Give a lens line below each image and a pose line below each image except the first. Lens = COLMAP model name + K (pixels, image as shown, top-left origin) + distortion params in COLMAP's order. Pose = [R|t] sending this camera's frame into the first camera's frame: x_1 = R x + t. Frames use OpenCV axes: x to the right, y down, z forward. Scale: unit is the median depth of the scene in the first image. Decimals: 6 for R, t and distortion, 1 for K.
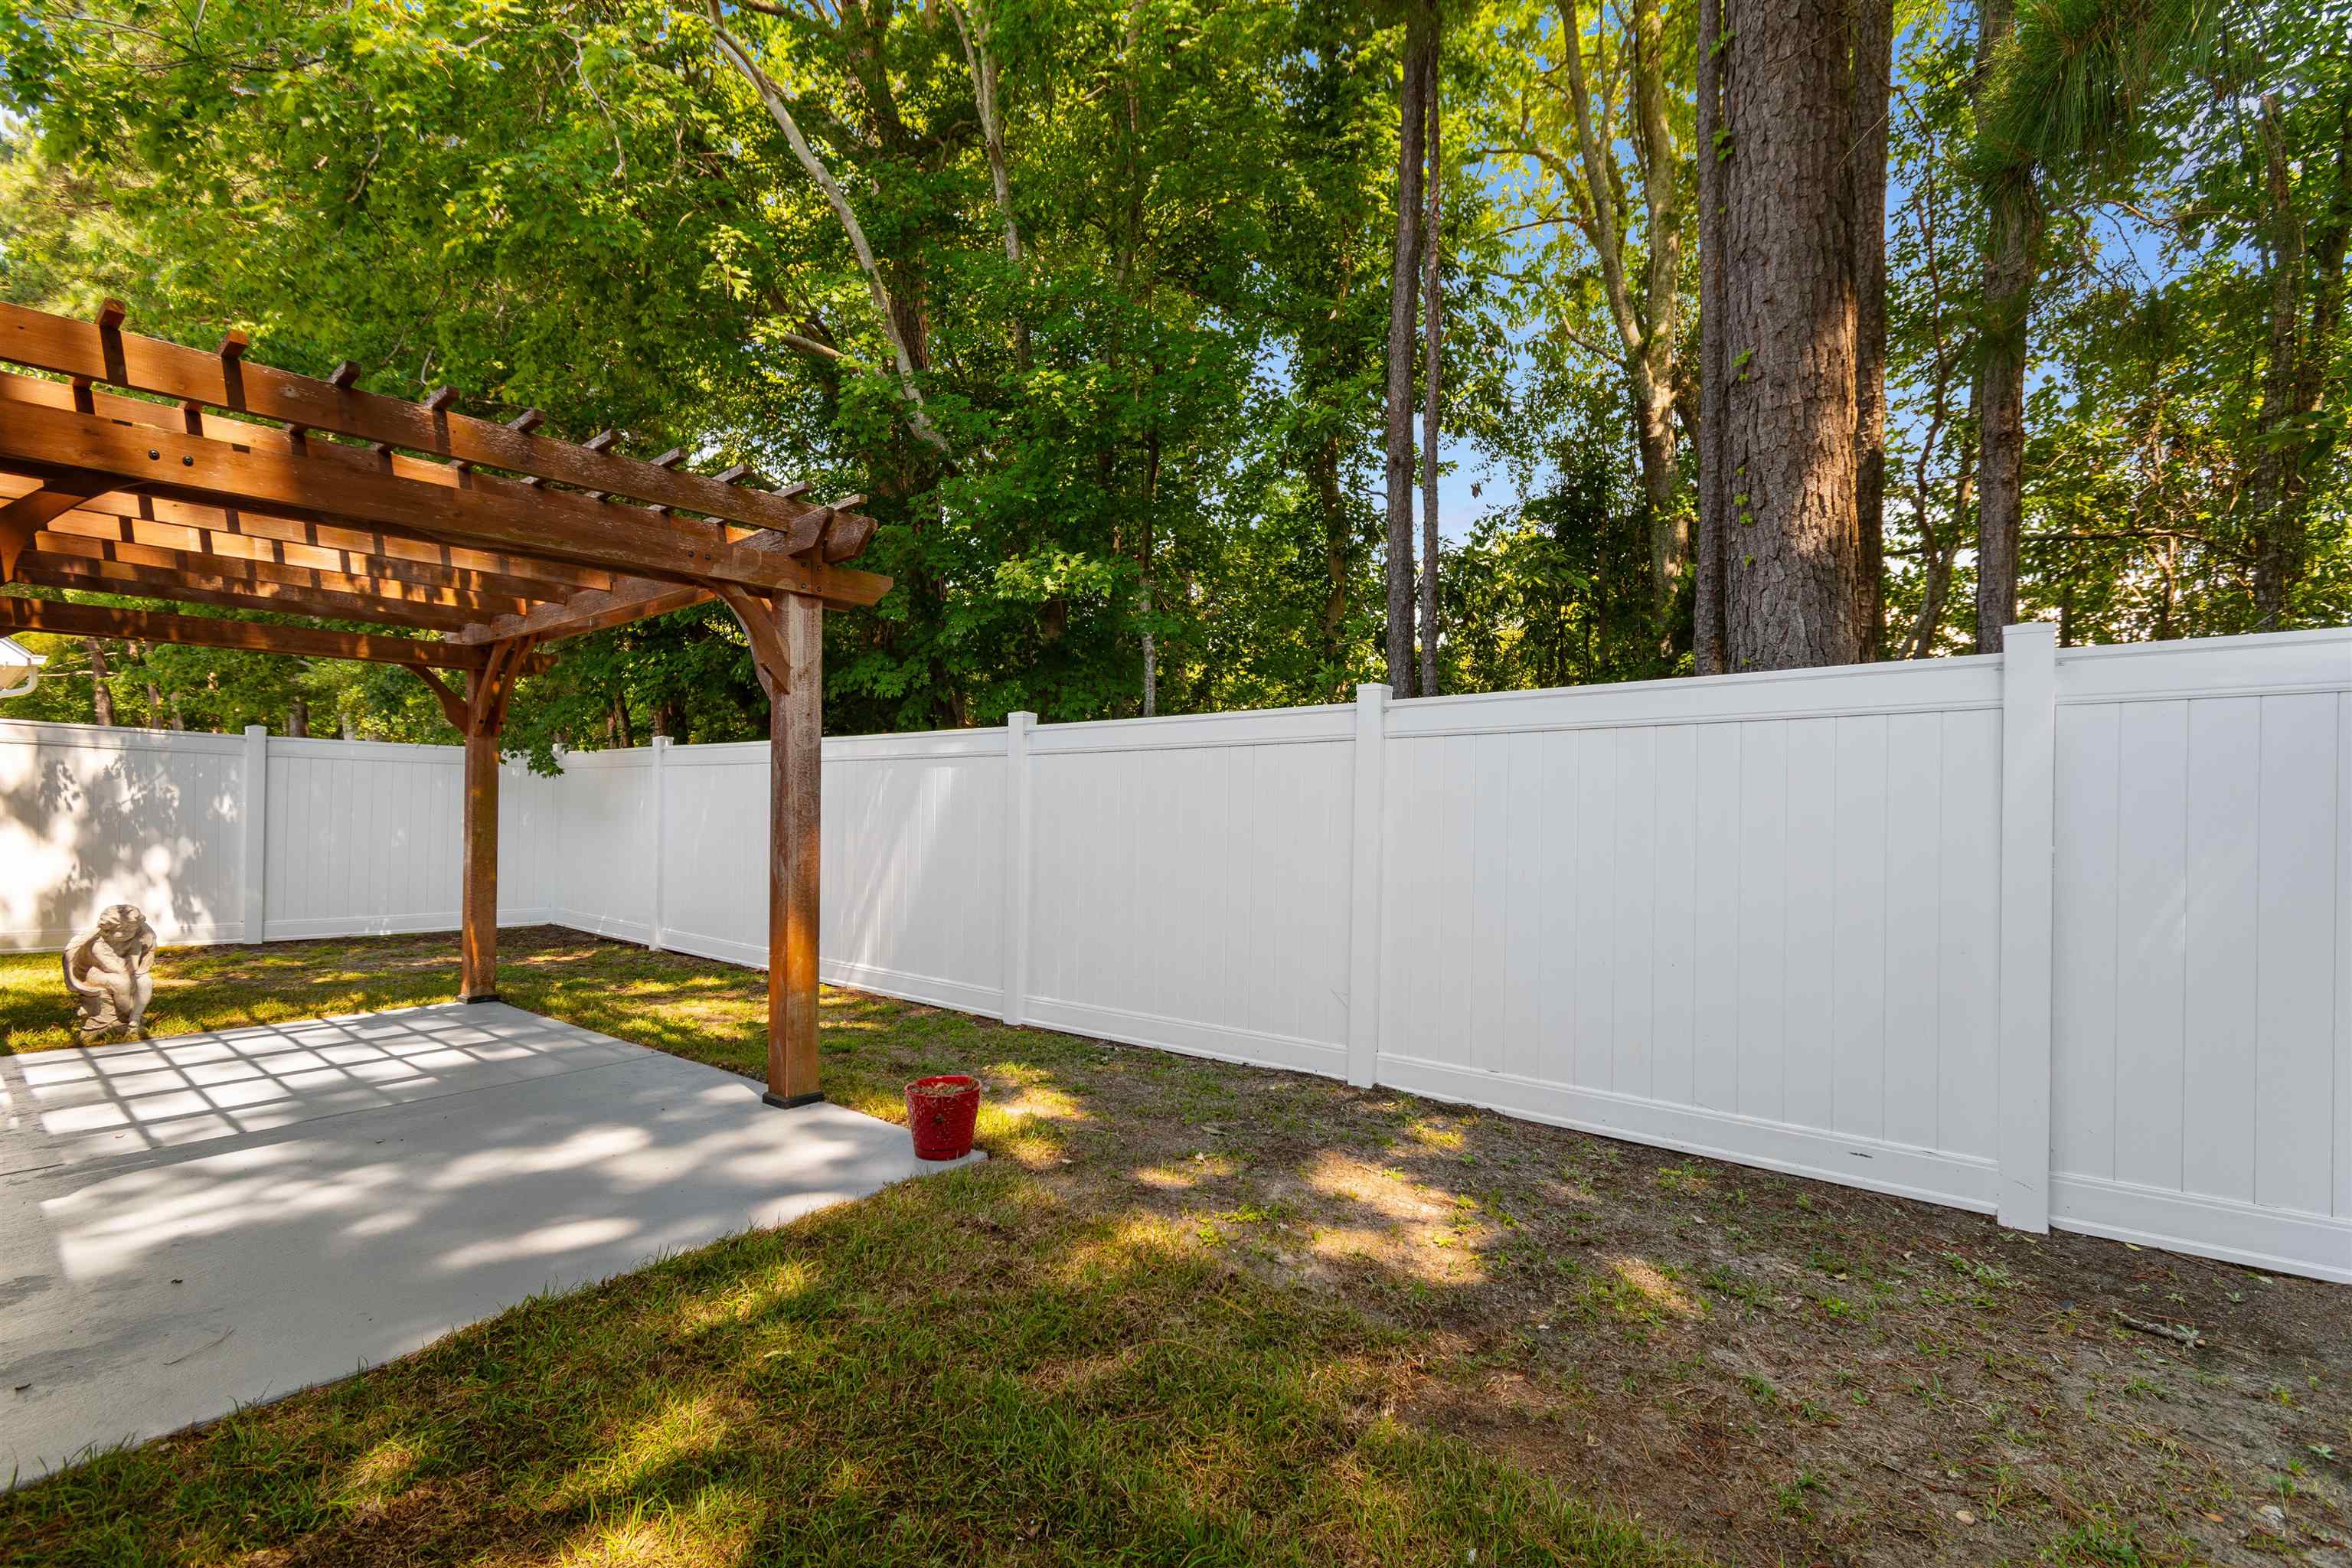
lens RADIAL K [[995.8, 0, 1169.2], [0, 995.8, 786.5], [0, 0, 1]] dist [0.001576, 0.000063]
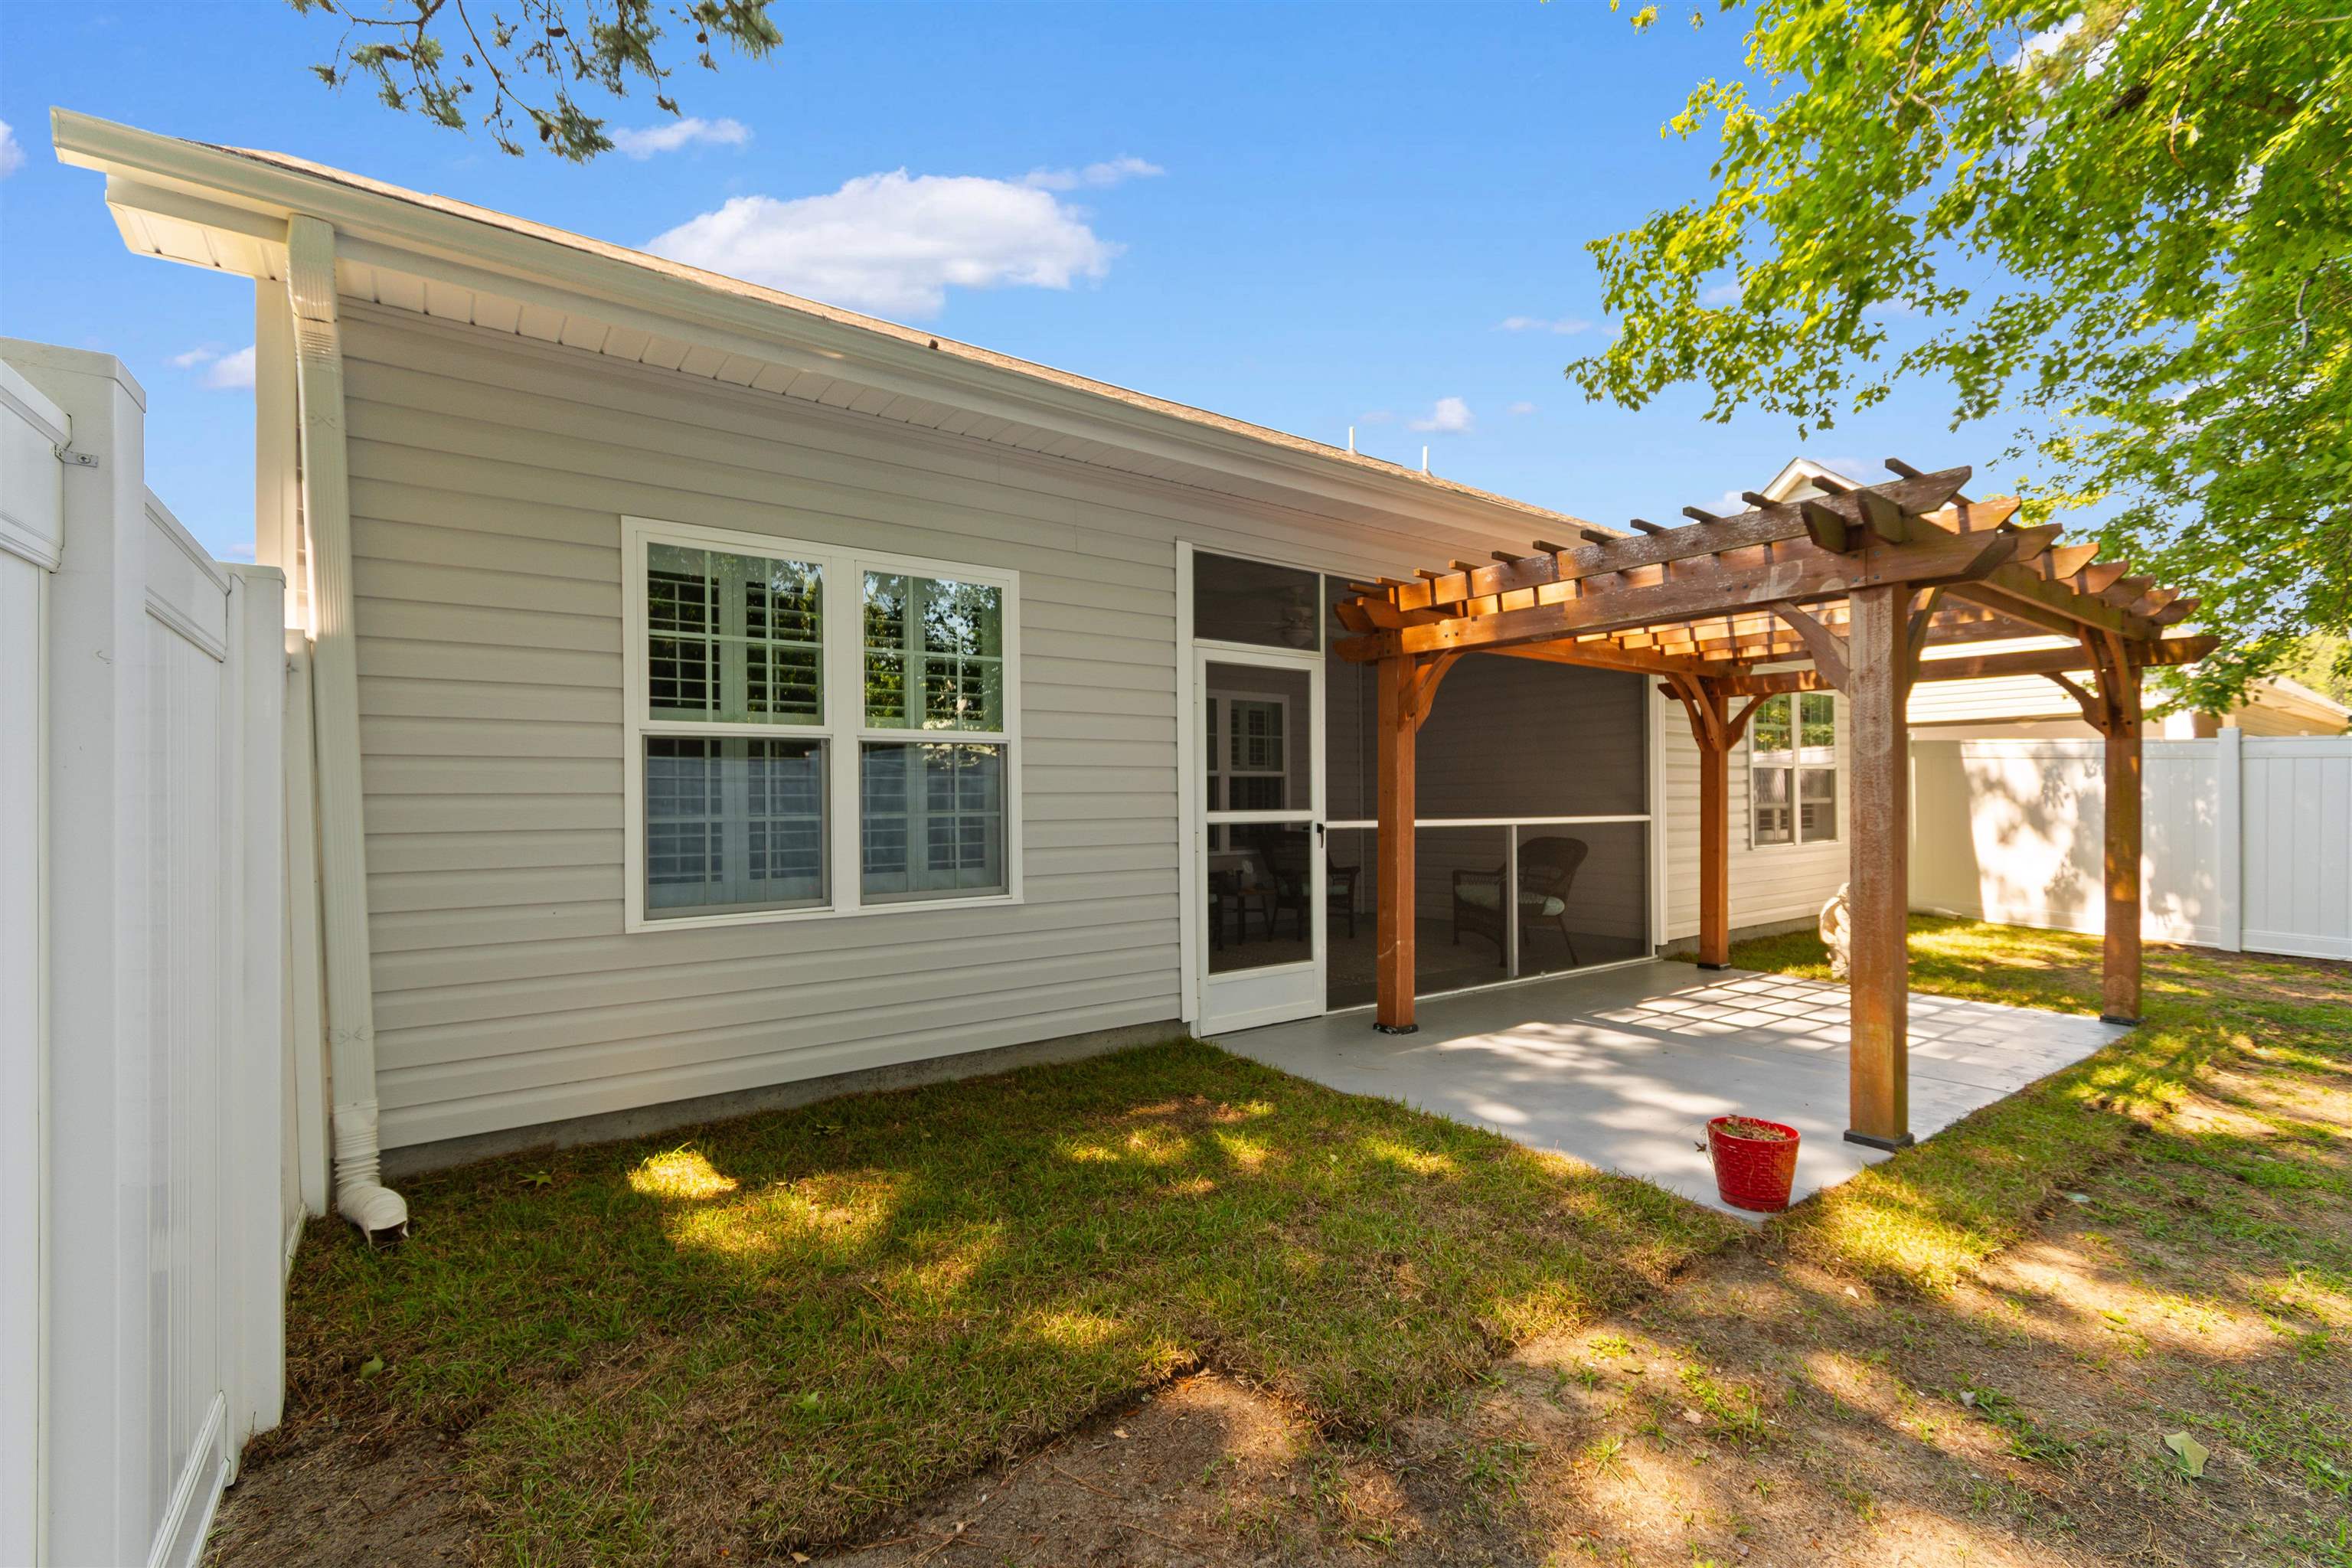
lens RADIAL K [[995.8, 0, 1175.2], [0, 995.8, 791.3], [0, 0, 1]] dist [0.001576, 0.000063]
pose [[-0.200265, 0.000496, -0.979742, 0.808198], [0.012696, 0.999917, -0.002089, -0.018284], [0.979659, -0.012857, -0.200255, 0.732116]]
